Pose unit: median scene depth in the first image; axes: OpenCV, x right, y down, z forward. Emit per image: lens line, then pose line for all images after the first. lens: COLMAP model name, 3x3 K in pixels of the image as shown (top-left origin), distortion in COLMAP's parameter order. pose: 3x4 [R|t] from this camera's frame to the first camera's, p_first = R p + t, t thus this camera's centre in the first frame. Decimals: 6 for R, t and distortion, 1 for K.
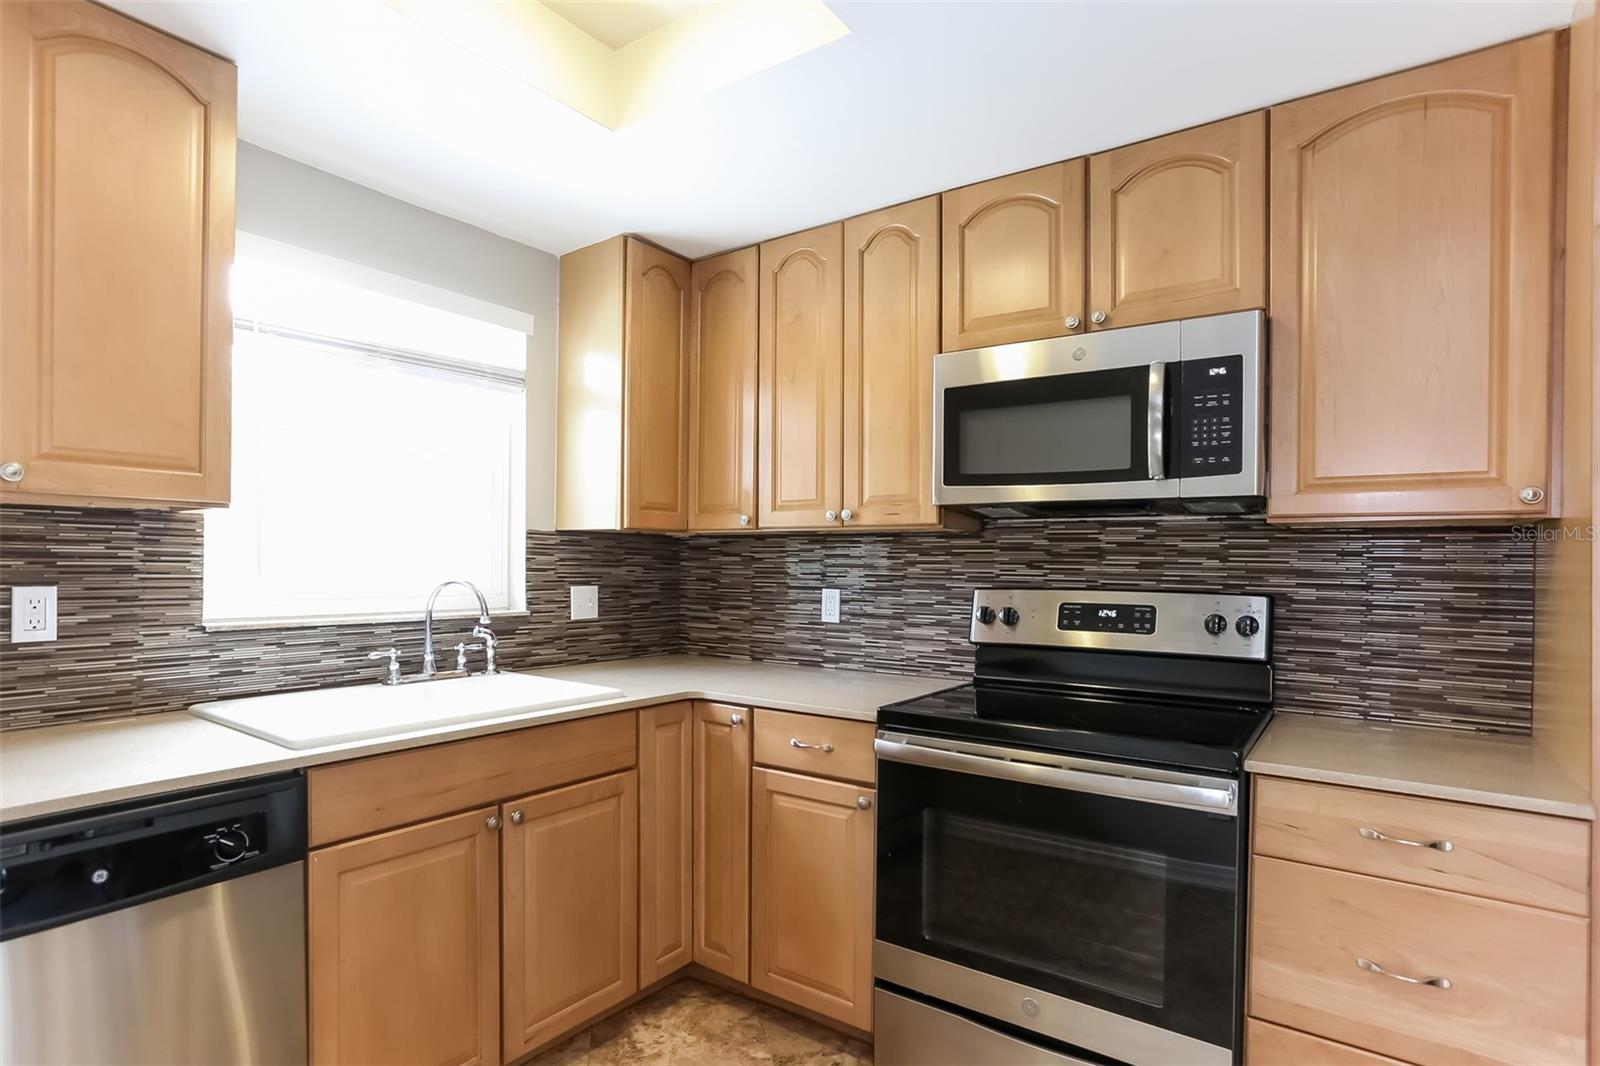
lens RADIAL K [[824.5, 0, 800.2], [0, 824.5, 556.3], [0, 0, 1]] dist [-0.025508, 0.002516]
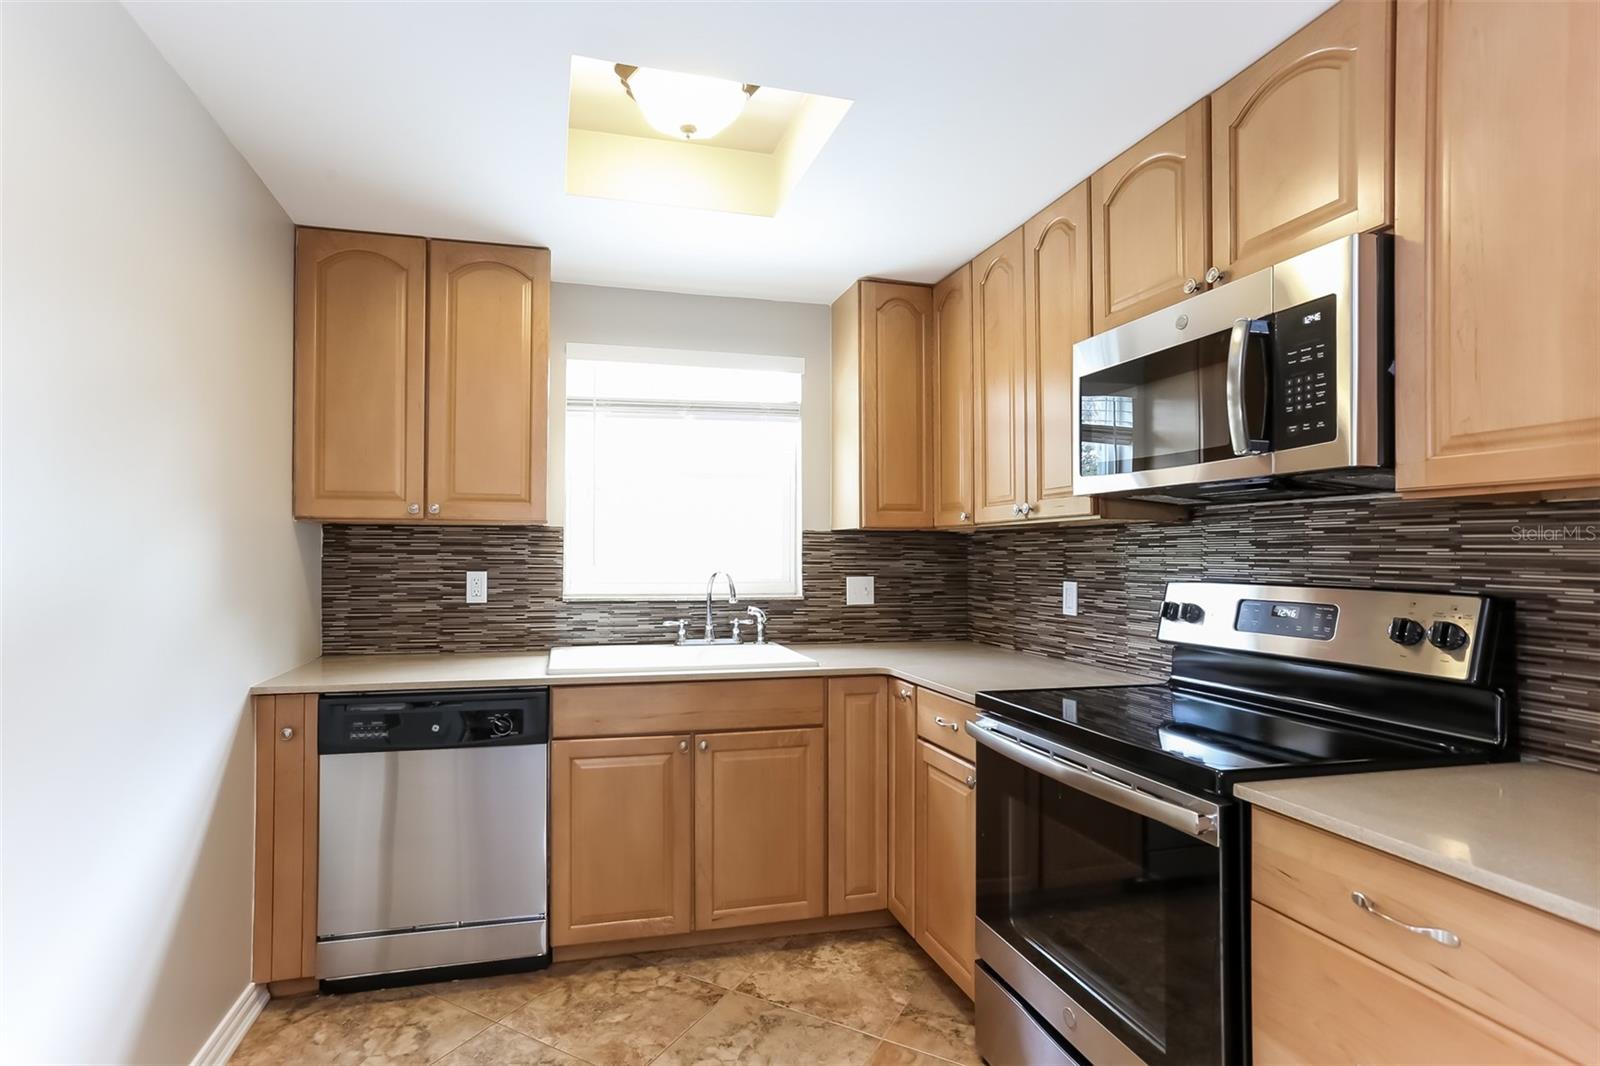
lens RADIAL K [[800.0, 0, 800.0], [0, 800.0, 533.0], [0, 0, 1]] dist [-0.001902, 0.001390]
pose [[0.791239, -0.023794, -0.611044, 0.481974], [0.008666, 0.999579, -0.027703, 0.005704], [0.611445, 0.016624, 0.791112, 0.044305]]
